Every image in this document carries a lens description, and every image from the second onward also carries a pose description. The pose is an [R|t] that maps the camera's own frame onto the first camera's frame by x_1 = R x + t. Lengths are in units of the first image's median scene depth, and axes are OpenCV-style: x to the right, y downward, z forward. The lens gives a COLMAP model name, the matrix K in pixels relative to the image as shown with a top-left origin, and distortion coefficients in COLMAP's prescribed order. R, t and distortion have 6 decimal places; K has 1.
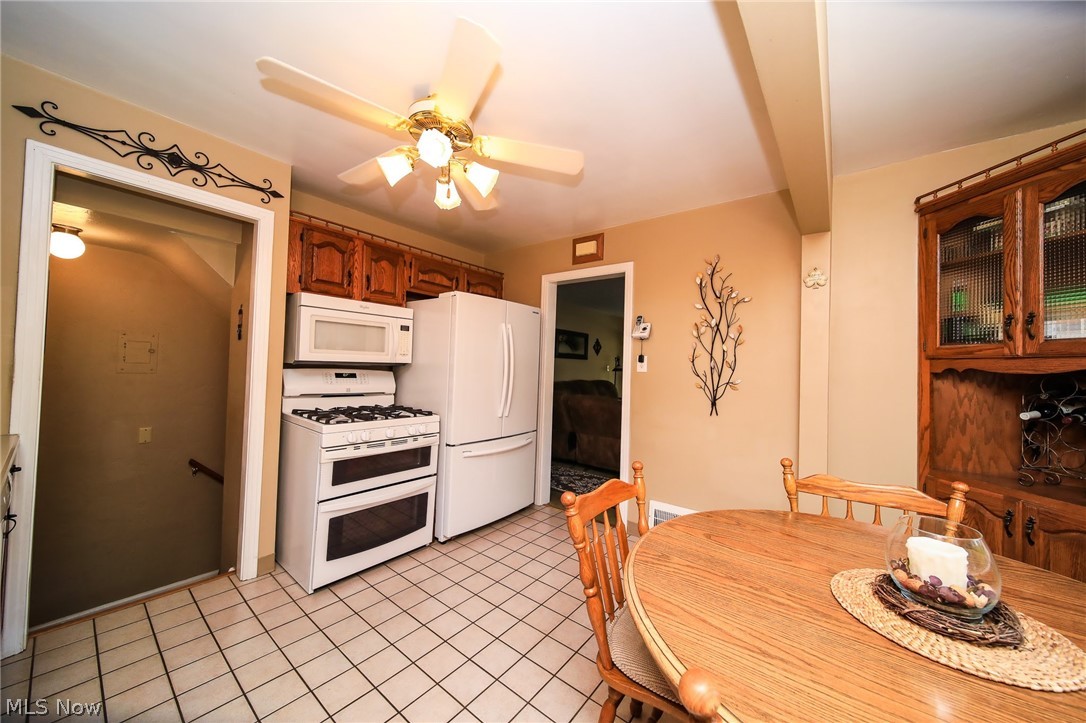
lens RADIAL K [[379.1, 0, 545.8], [0, 379.1, 359.2], [0, 0, 1]] dist [-0.000765, -0.000484]
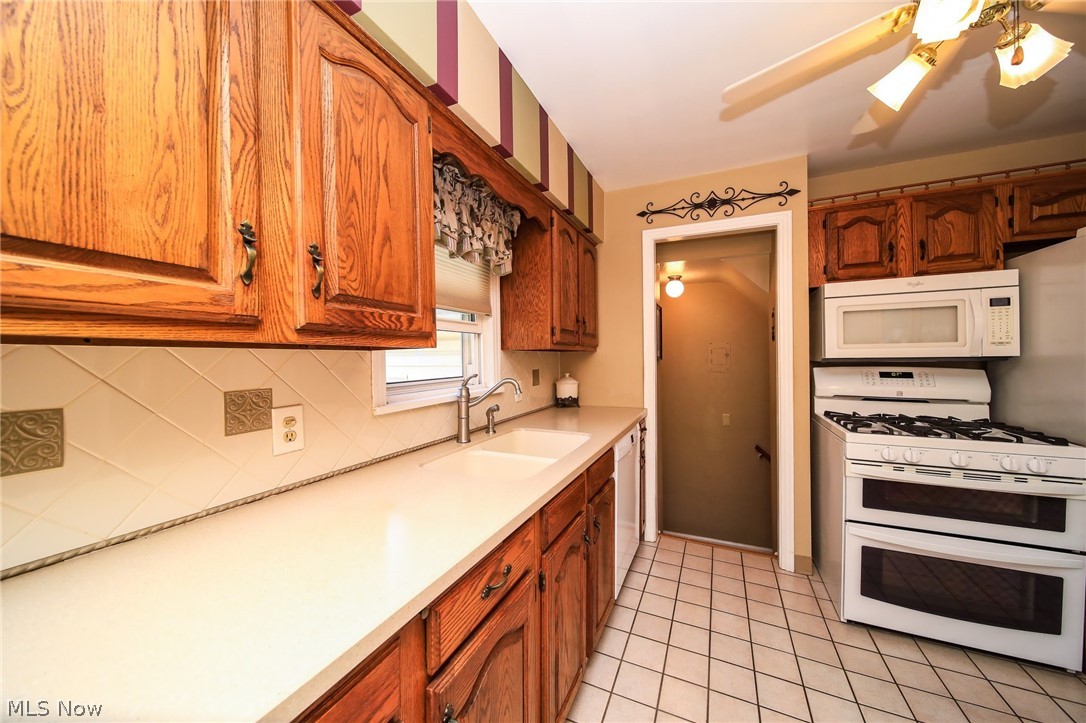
lens RADIAL K [[379.1, 0, 545.8], [0, 379.1, 359.2], [0, 0, 1]] dist [-0.000765, -0.000484]
pose [[0.229255, -0.033845, -0.972778, 0.088549], [0.034055, 0.999062, -0.026734, 0.007289], [0.972770, -0.026999, 0.230193, 0.125413]]
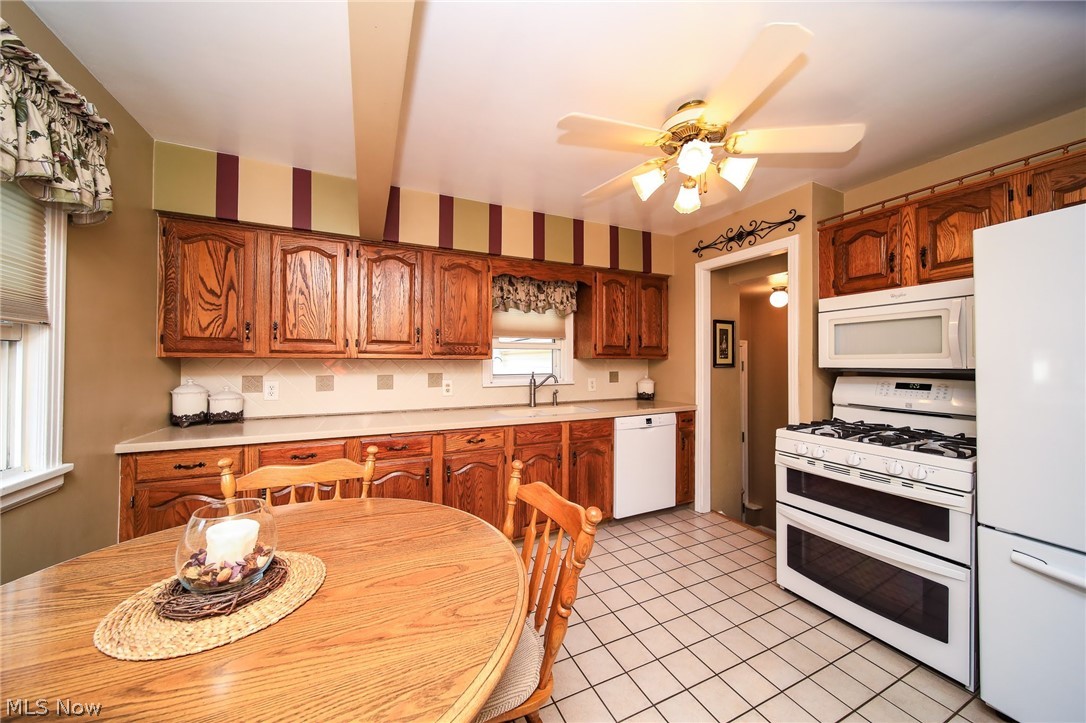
lens RADIAL K [[379.1, 0, 545.8], [0, 379.1, 359.2], [0, 0, 1]] dist [-0.000765, -0.000484]
pose [[-0.451875, -0.042660, -0.891061, 0.571260], [-0.002830, 0.998919, -0.046389, 0.029996], [0.892077, -0.018440, -0.451507, 0.804394]]
